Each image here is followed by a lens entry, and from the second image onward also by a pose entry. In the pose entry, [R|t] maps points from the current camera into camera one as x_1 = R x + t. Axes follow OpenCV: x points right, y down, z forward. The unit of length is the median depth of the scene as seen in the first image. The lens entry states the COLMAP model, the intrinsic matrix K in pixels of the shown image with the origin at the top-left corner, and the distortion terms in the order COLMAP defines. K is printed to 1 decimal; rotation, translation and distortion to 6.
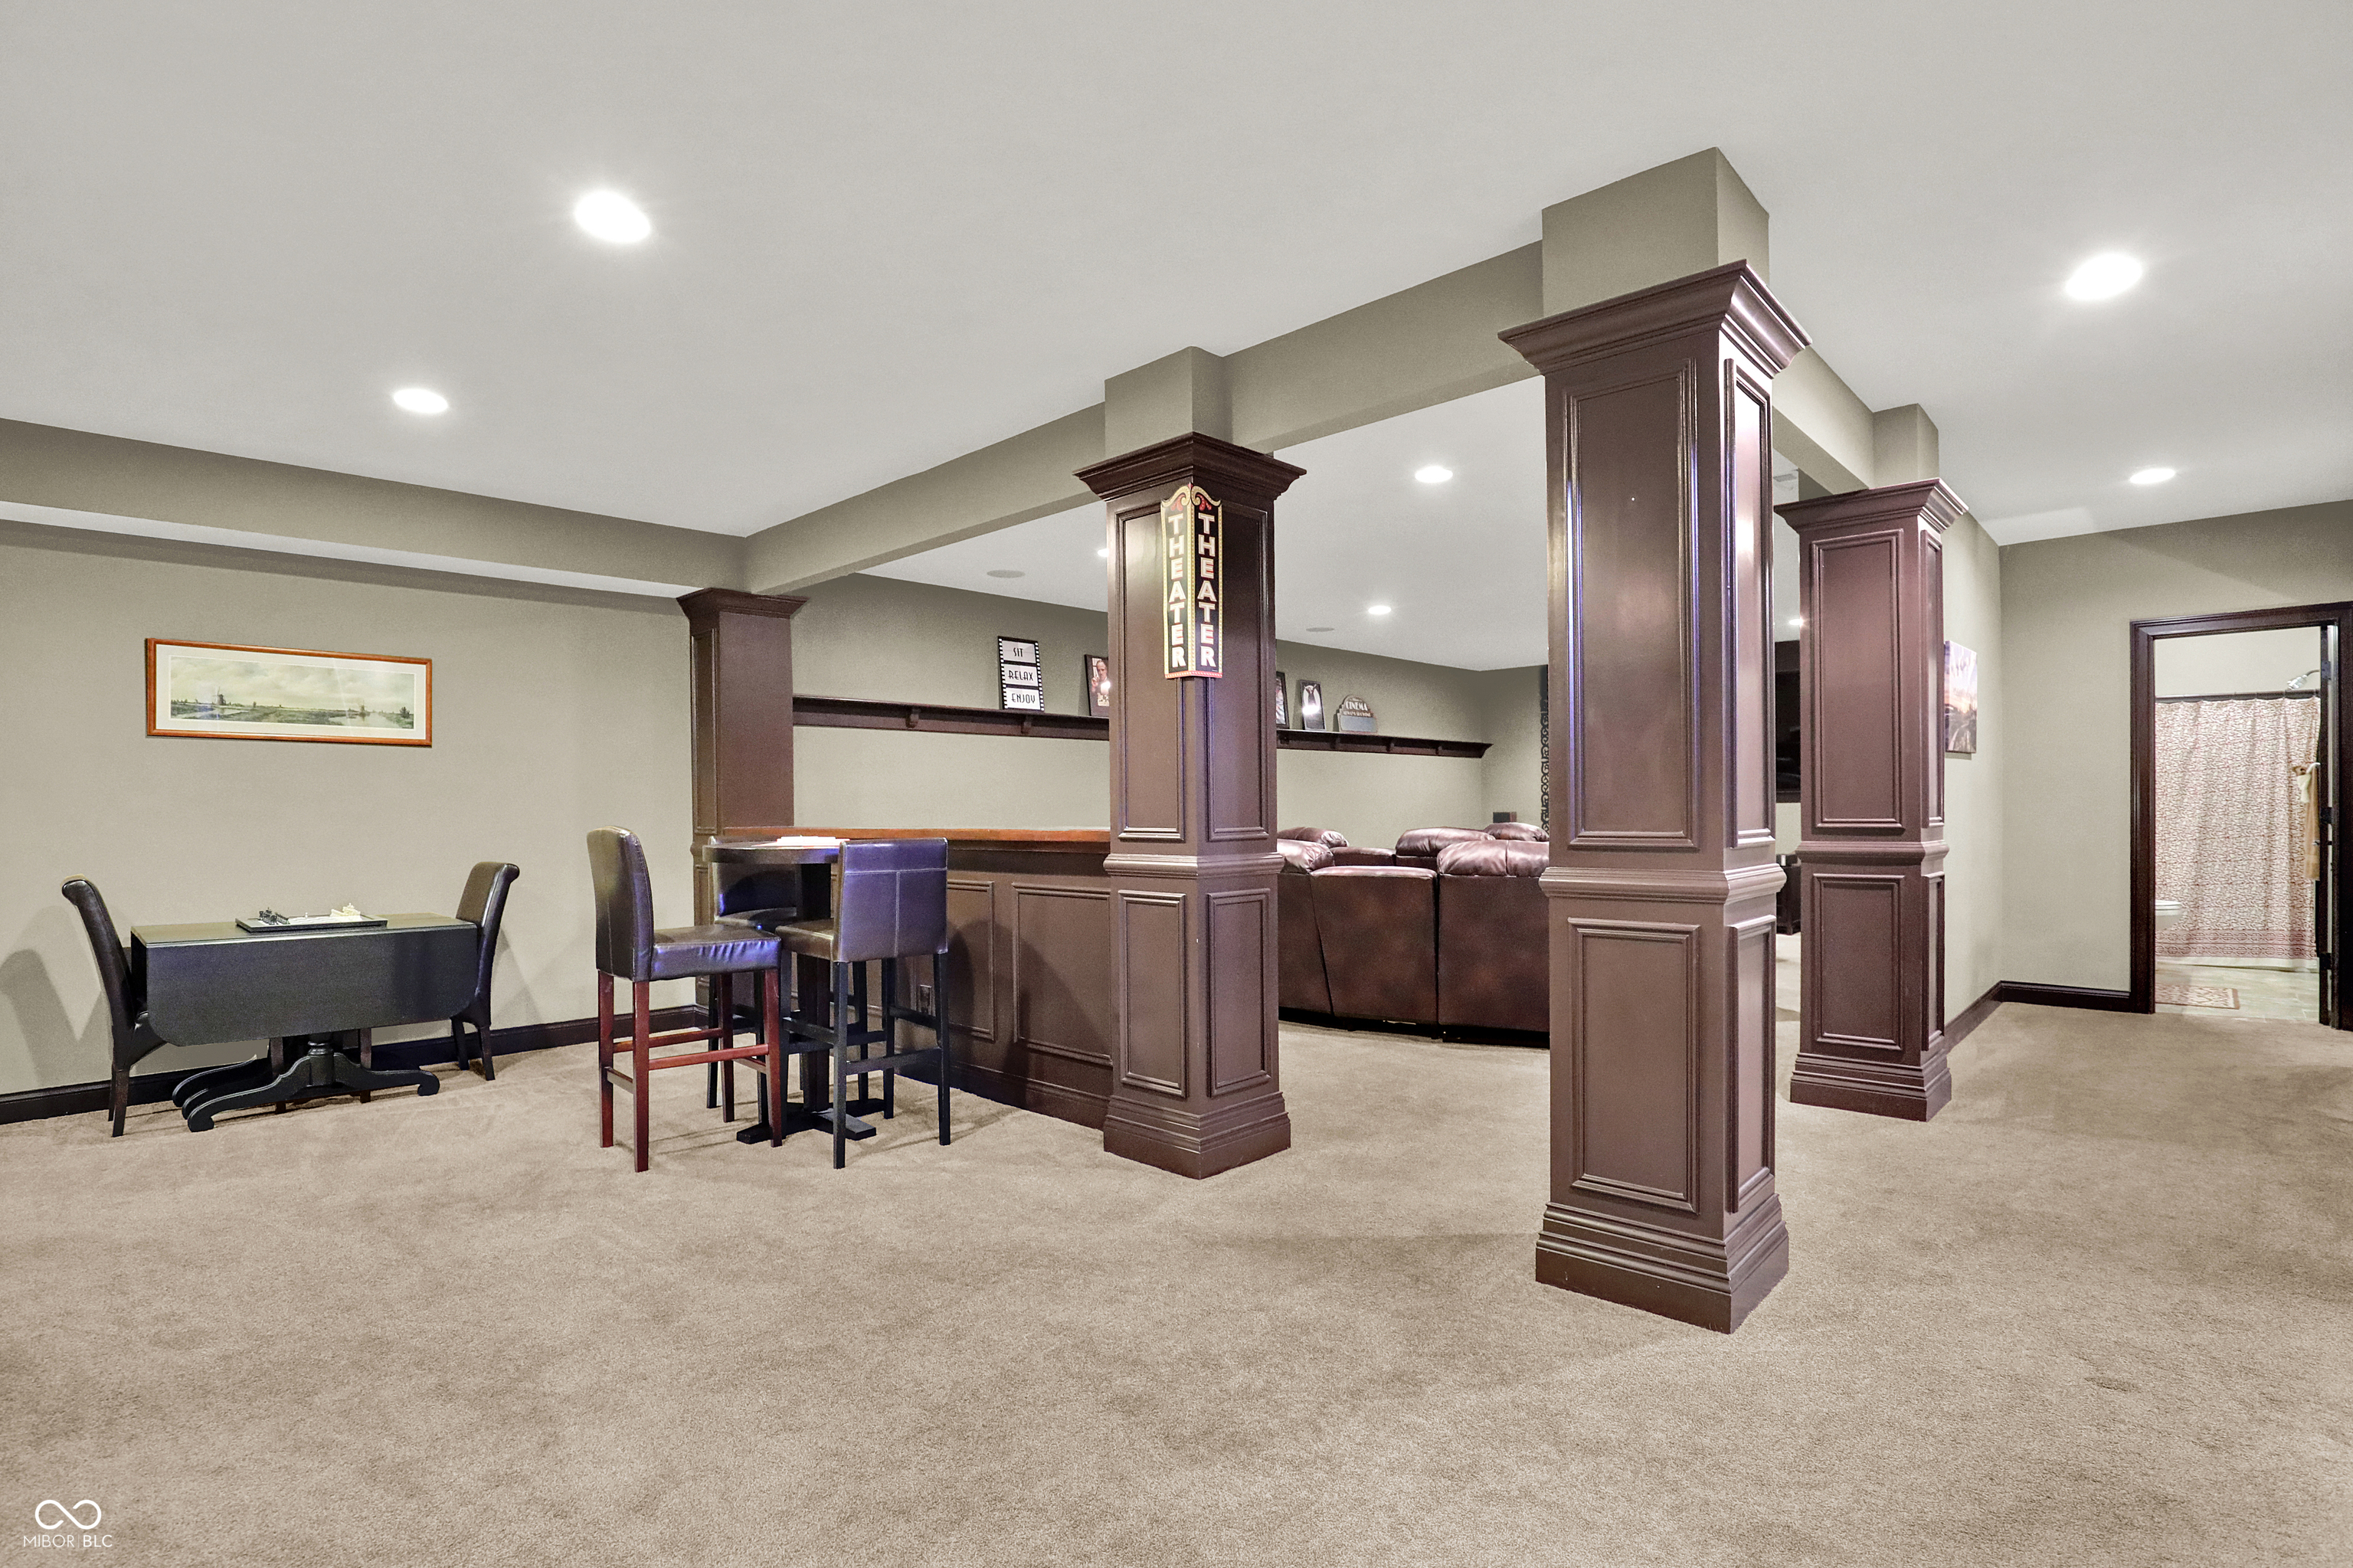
lens RADIAL K [[1116.4, 0, 1190.6], [0, 1116.4, 821.1], [0, 0, 1]] dist [-0.031845, 0.005704]
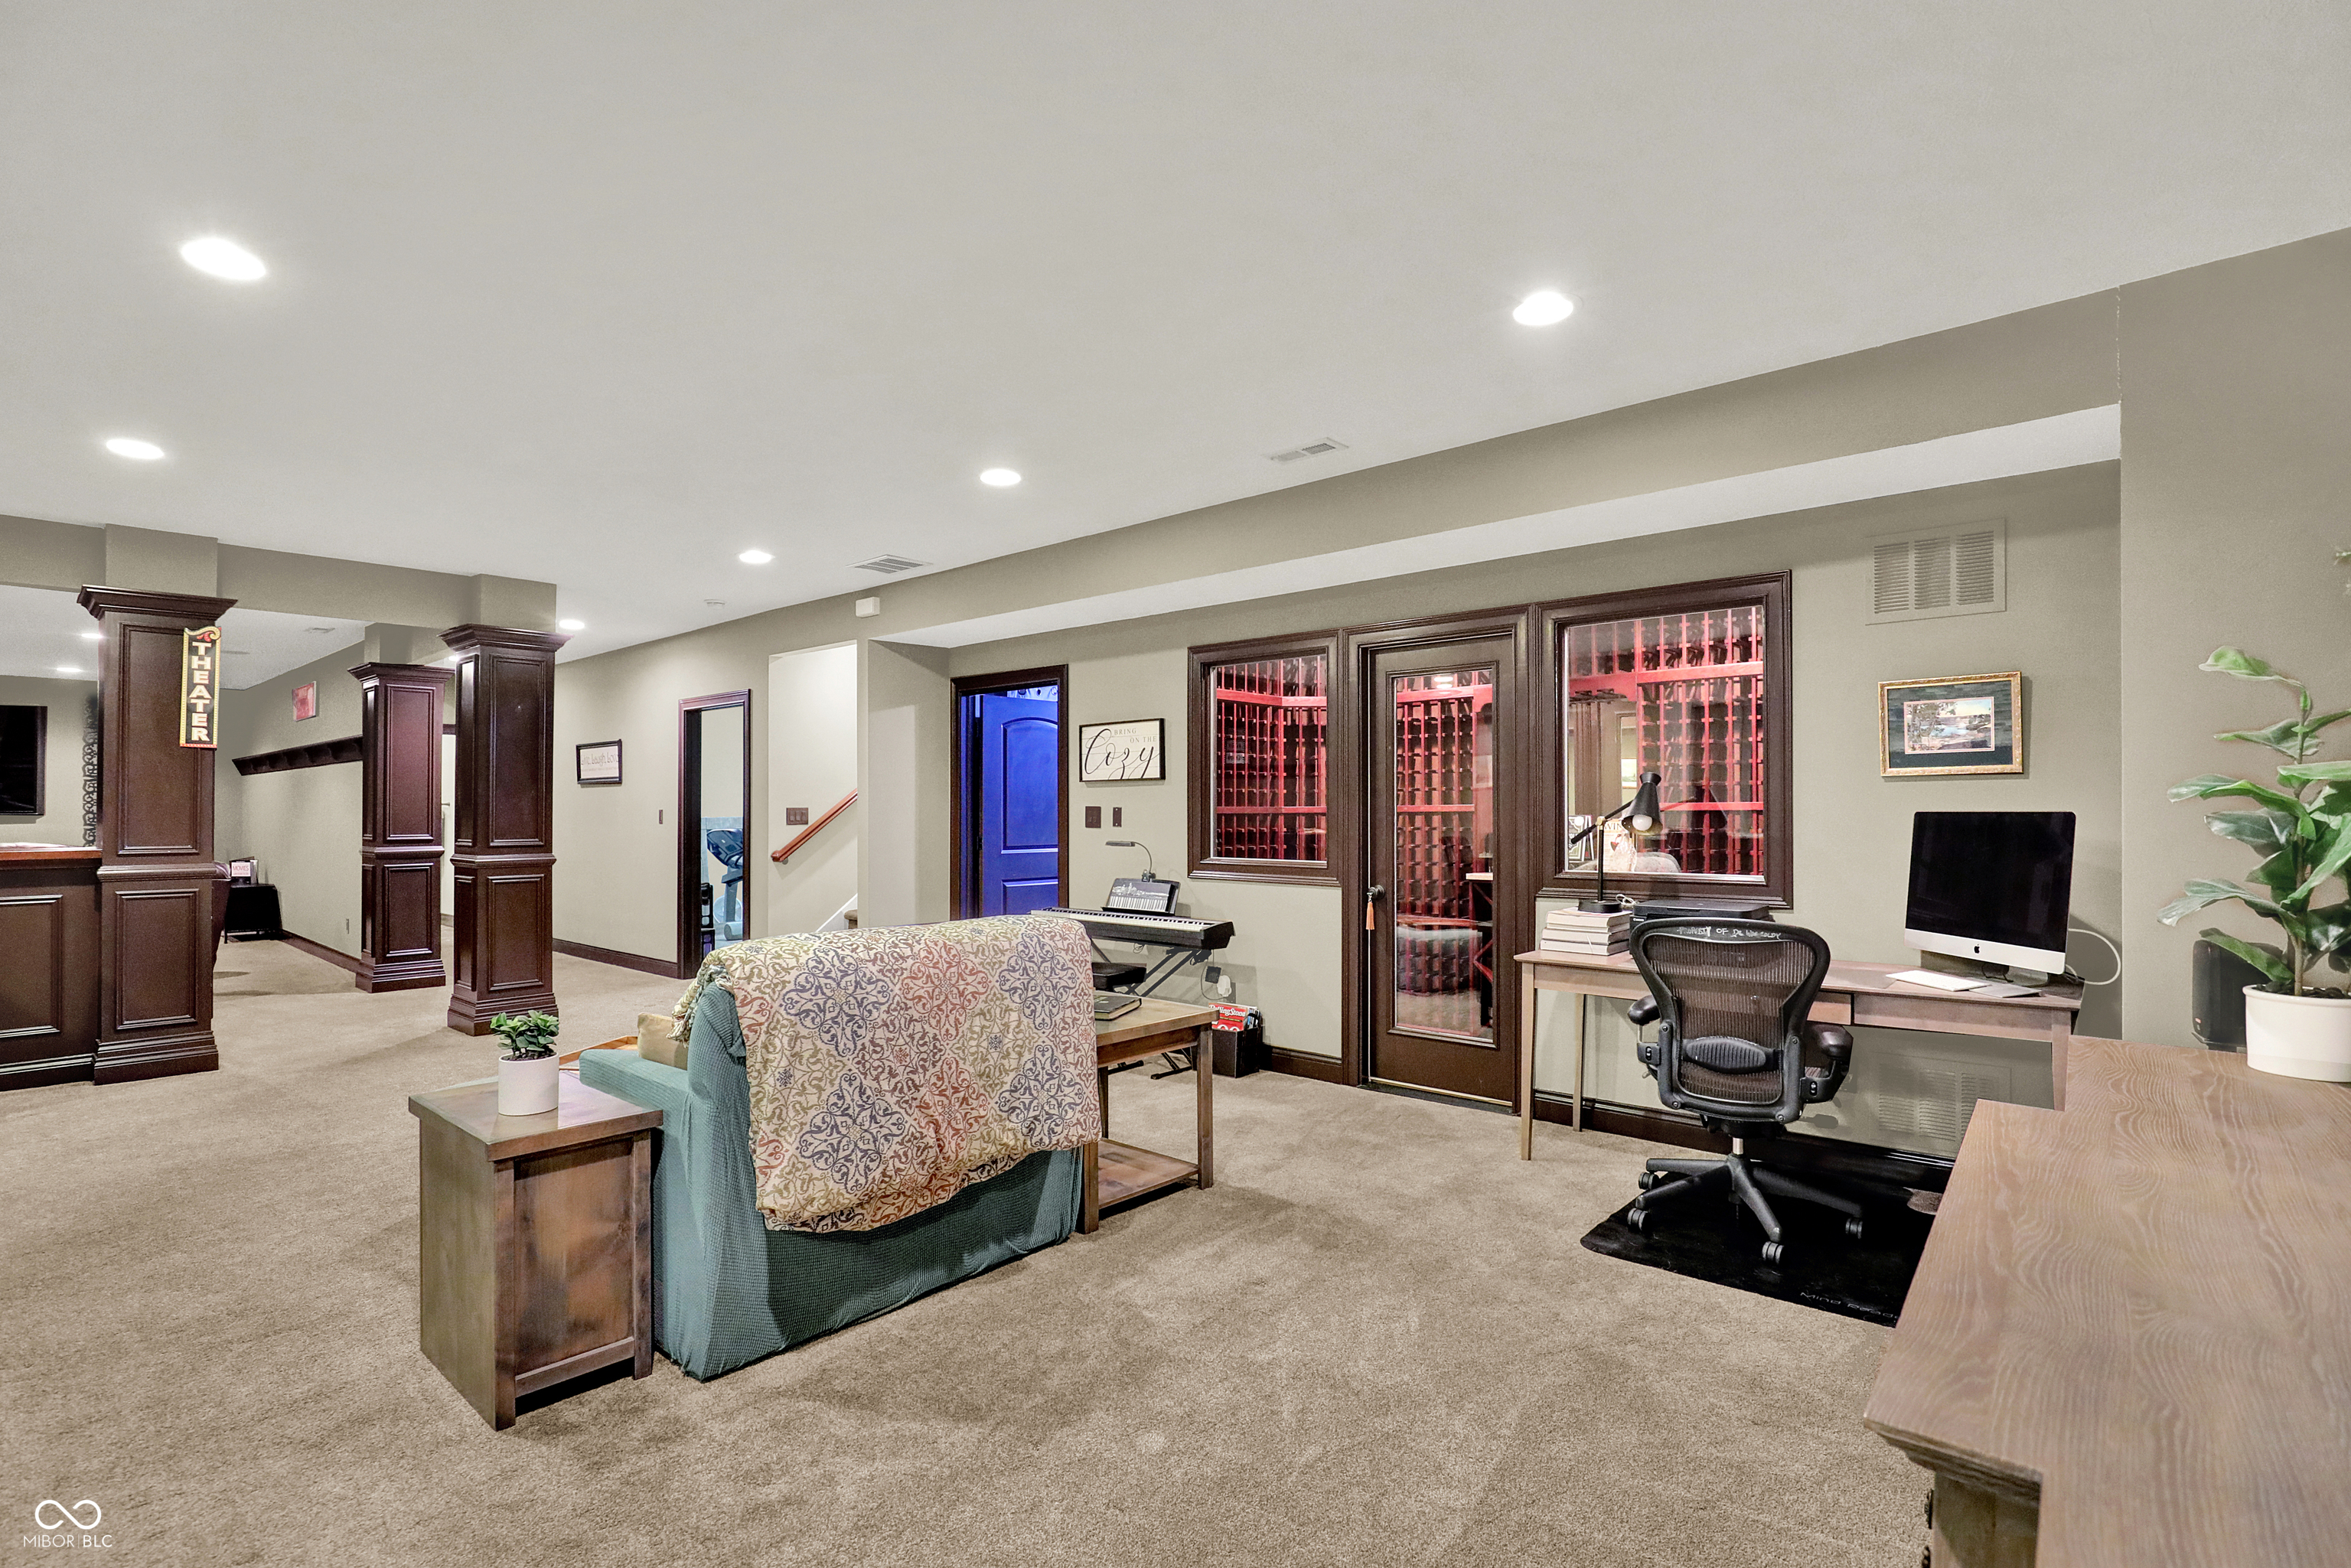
lens RADIAL K [[1115.4, 0, 1152.5], [0, 1115.4, 782.2], [0, 0, 1]] dist [-0.031845, 0.005704]
pose [[-0.024927, 0.029546, 0.999253, -1.103771], [0.020079, 0.999376, -0.029049, -0.007515], [-0.999488, 0.019339, -0.025505, -0.195910]]
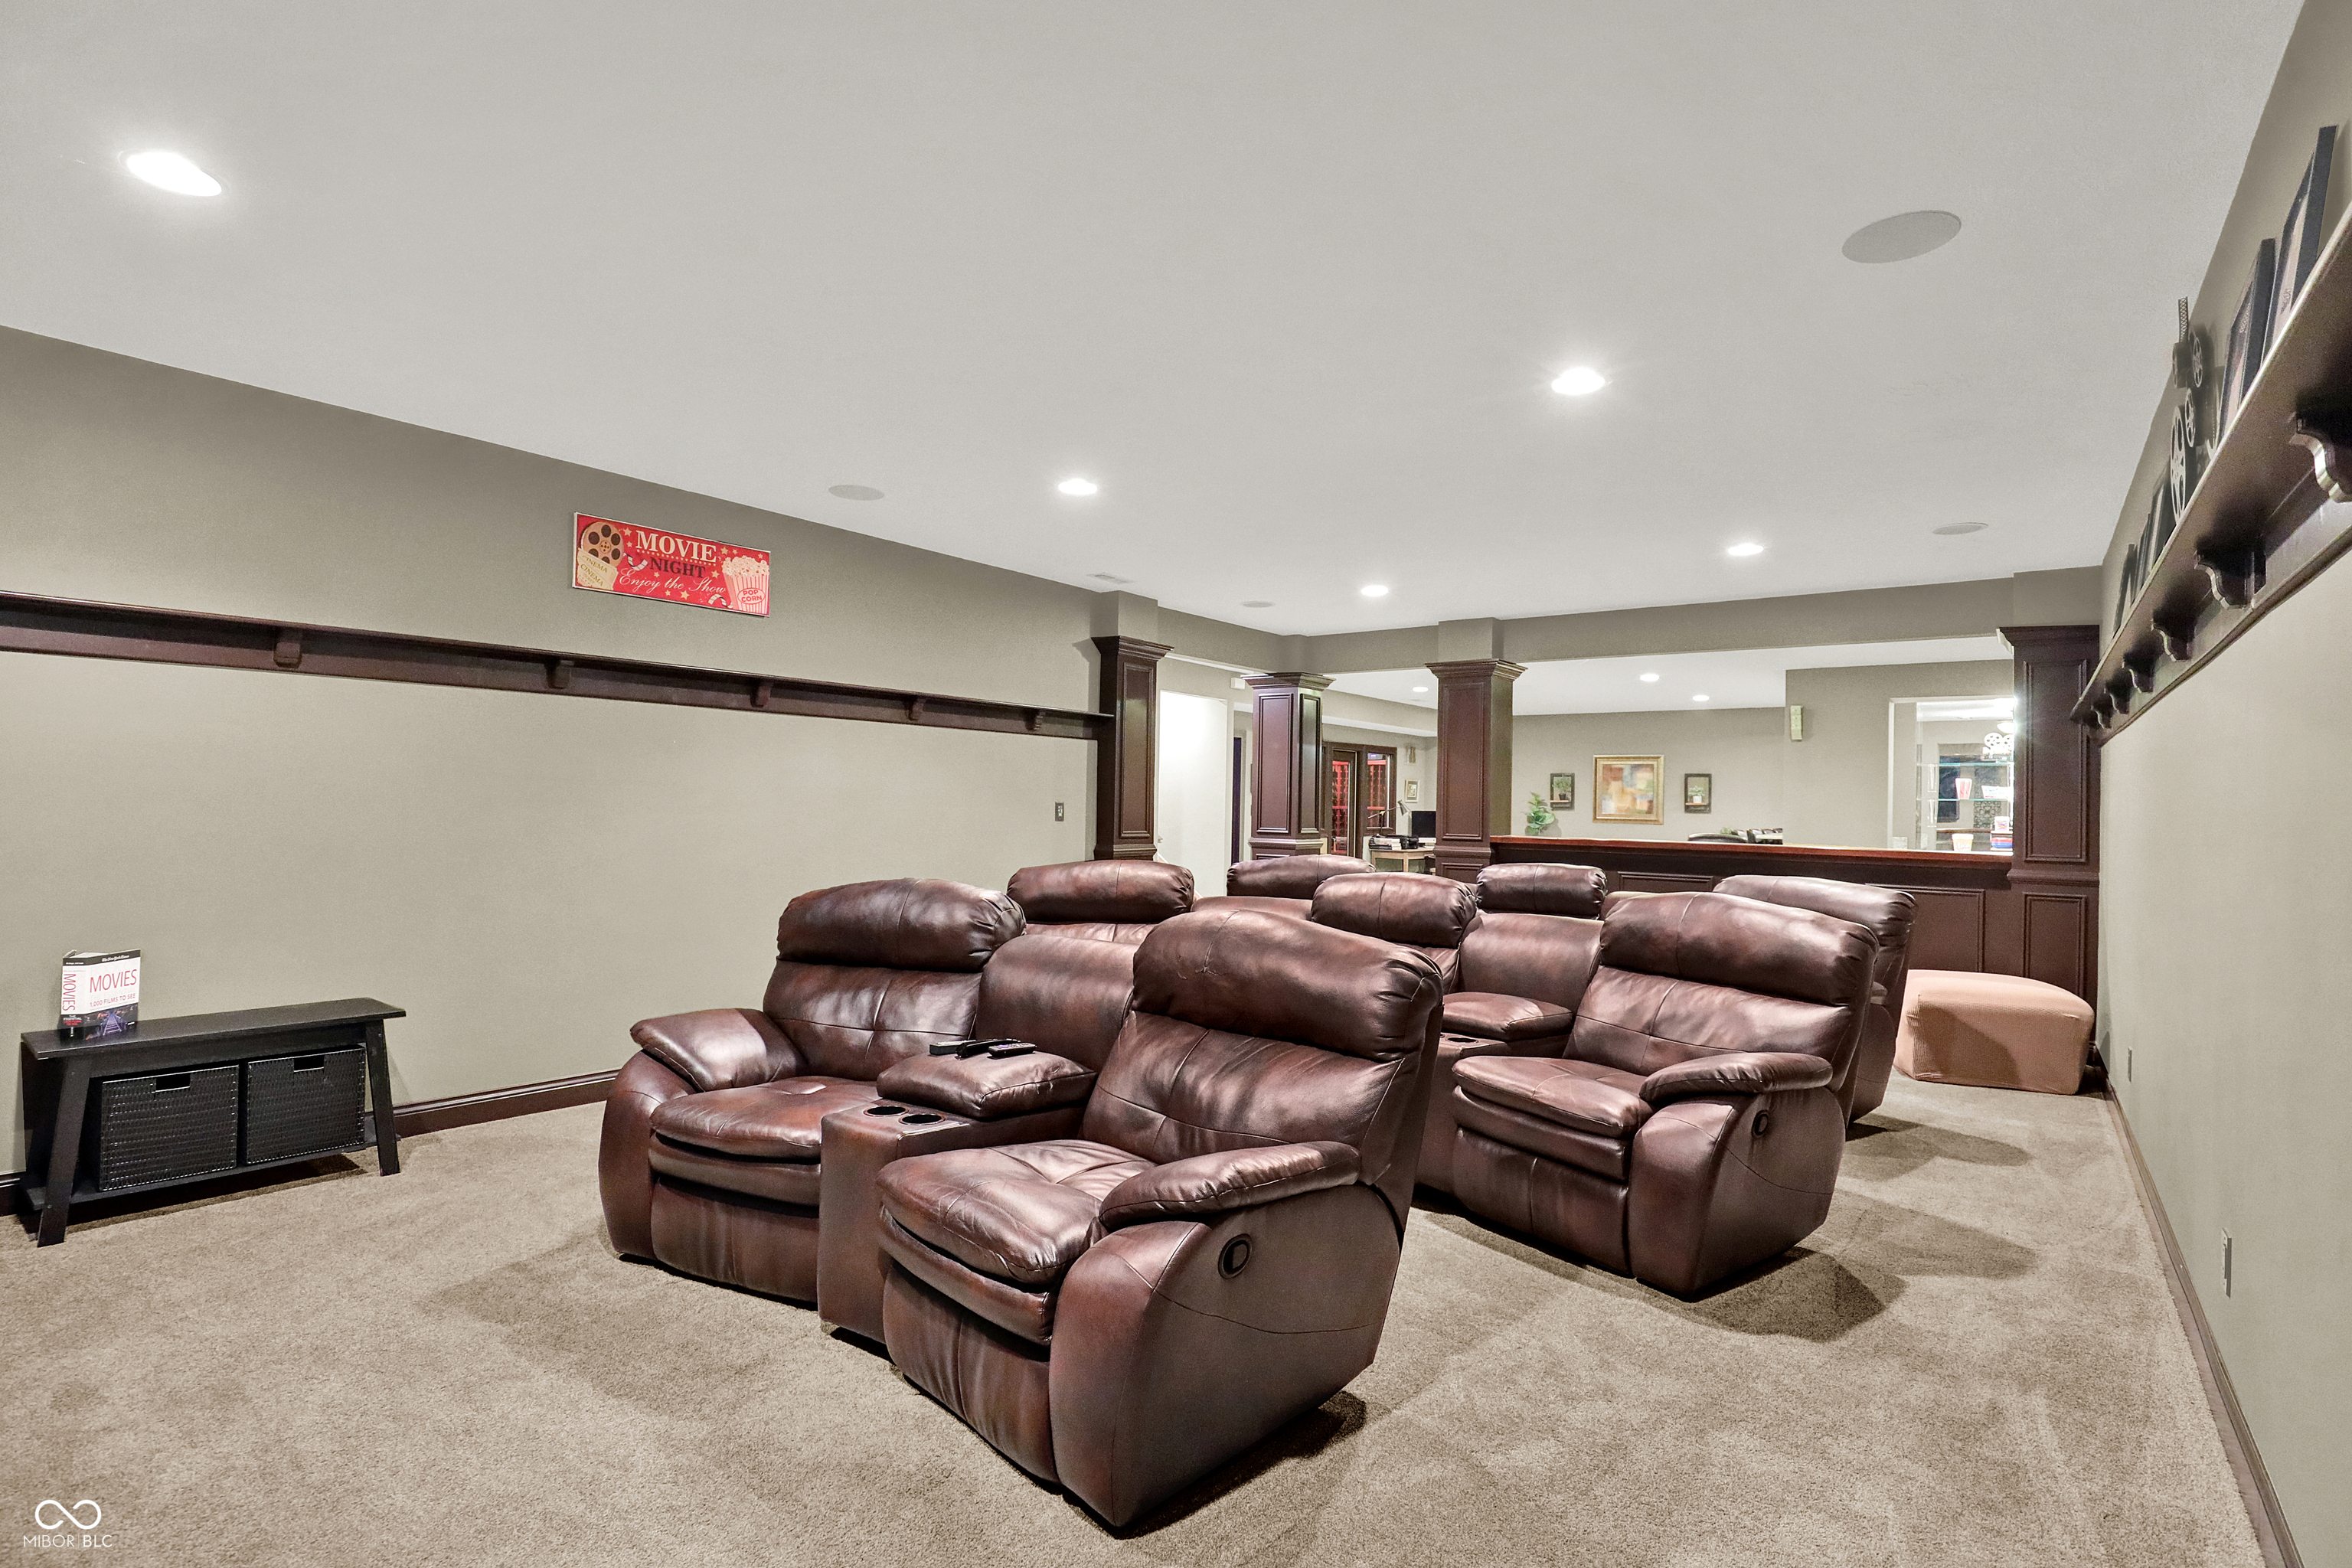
lens RADIAL K [[1115.9, 0, 1187.6], [0, 1115.9, 769.1], [0, 0, 1]] dist [-0.031845, 0.005704]
pose [[-0.992141, -0.014844, -0.124243, 0.592030], [-0.013065, 0.999800, -0.015127, -0.059342], [0.124442, -0.013385, -0.992137, 2.283814]]
